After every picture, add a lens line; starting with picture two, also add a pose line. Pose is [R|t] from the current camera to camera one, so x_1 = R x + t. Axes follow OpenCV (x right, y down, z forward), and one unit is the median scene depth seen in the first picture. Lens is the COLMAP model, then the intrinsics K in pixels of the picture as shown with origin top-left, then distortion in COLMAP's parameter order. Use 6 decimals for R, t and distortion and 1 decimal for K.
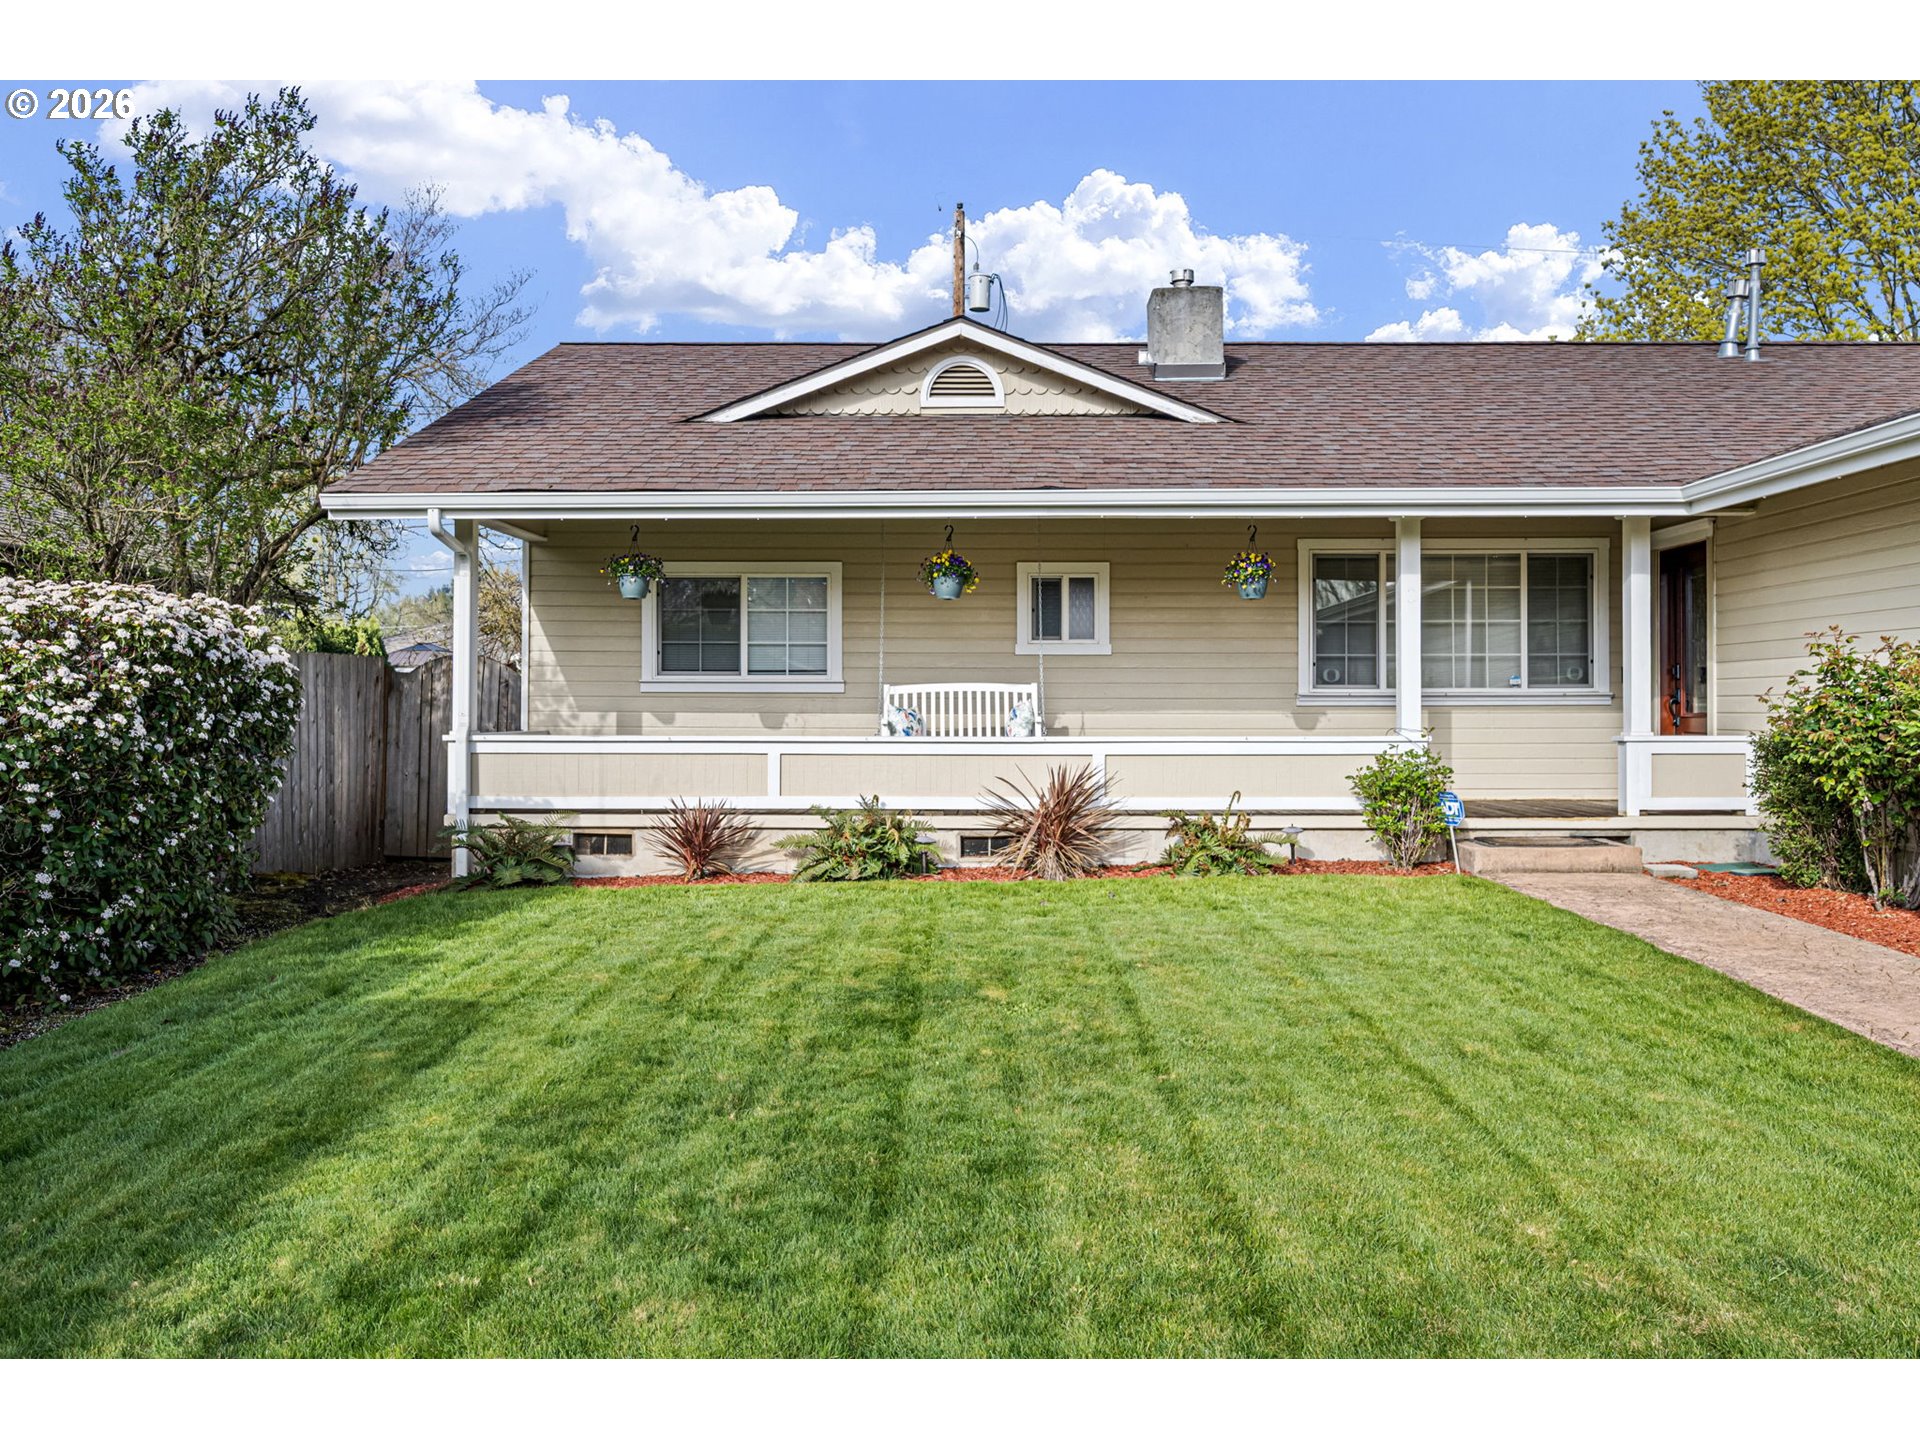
lens RADIAL K [[1641.6, 0, 960.1], [0, 1641.6, 686.3], [0, 0, 1]] dist [-0.001272, -0.003267]
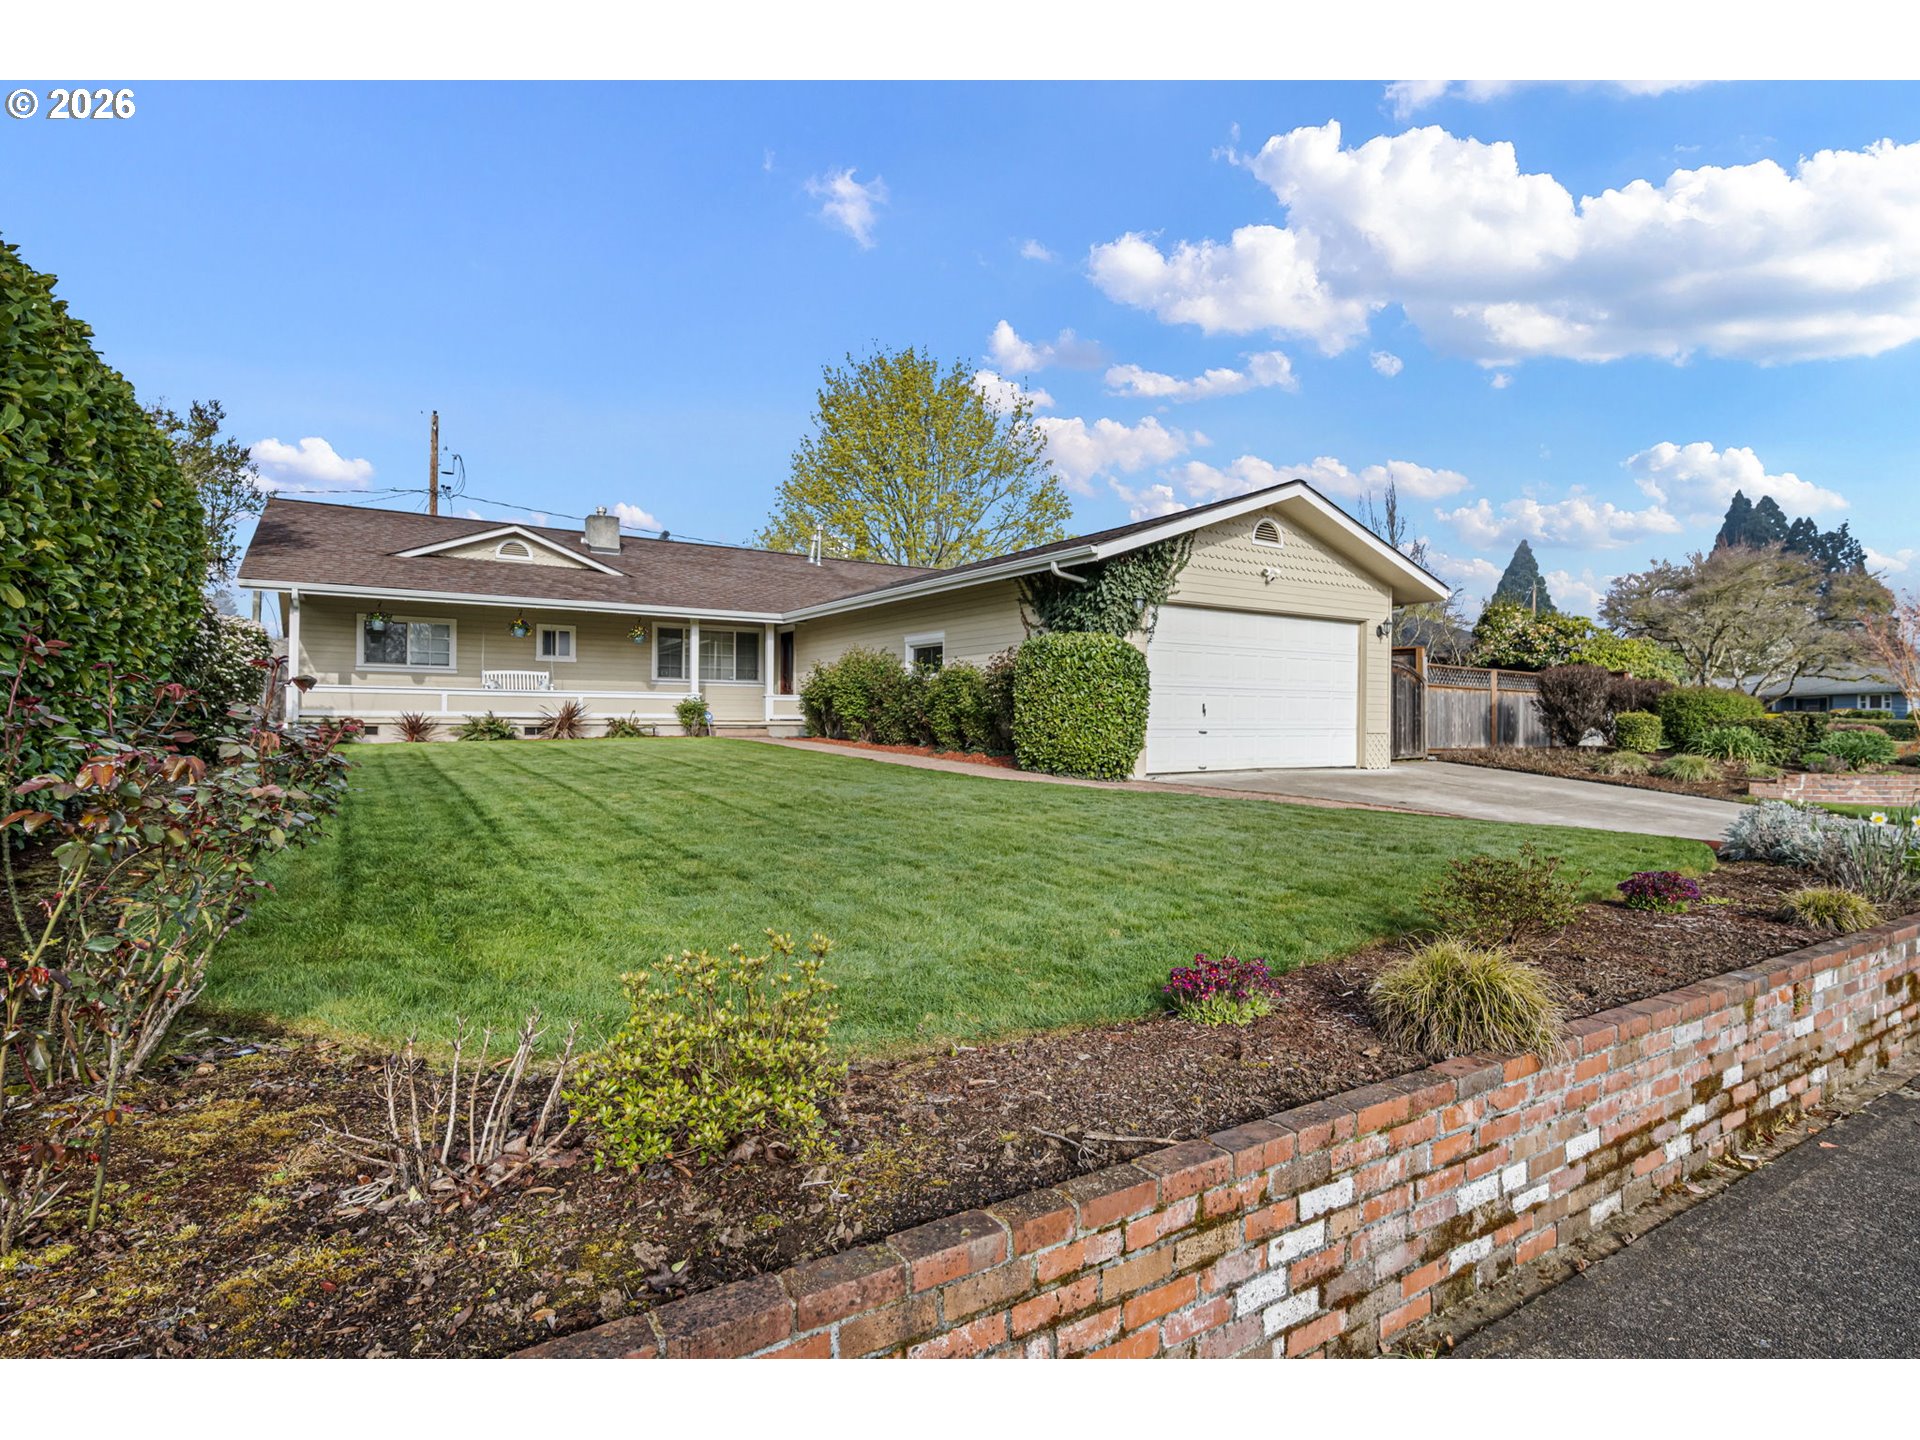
lens RADIAL K [[964.6, 0, 947.7], [0, 964.6, 717.9], [0, 0, 1]] dist [0.001974, -0.012330]
pose [[0.859109, 0.010026, 0.511695, -0.206141], [-0.019378, 0.999728, 0.012946, 0.042005], [-0.511426, -0.021038, 0.859070, -0.670587]]
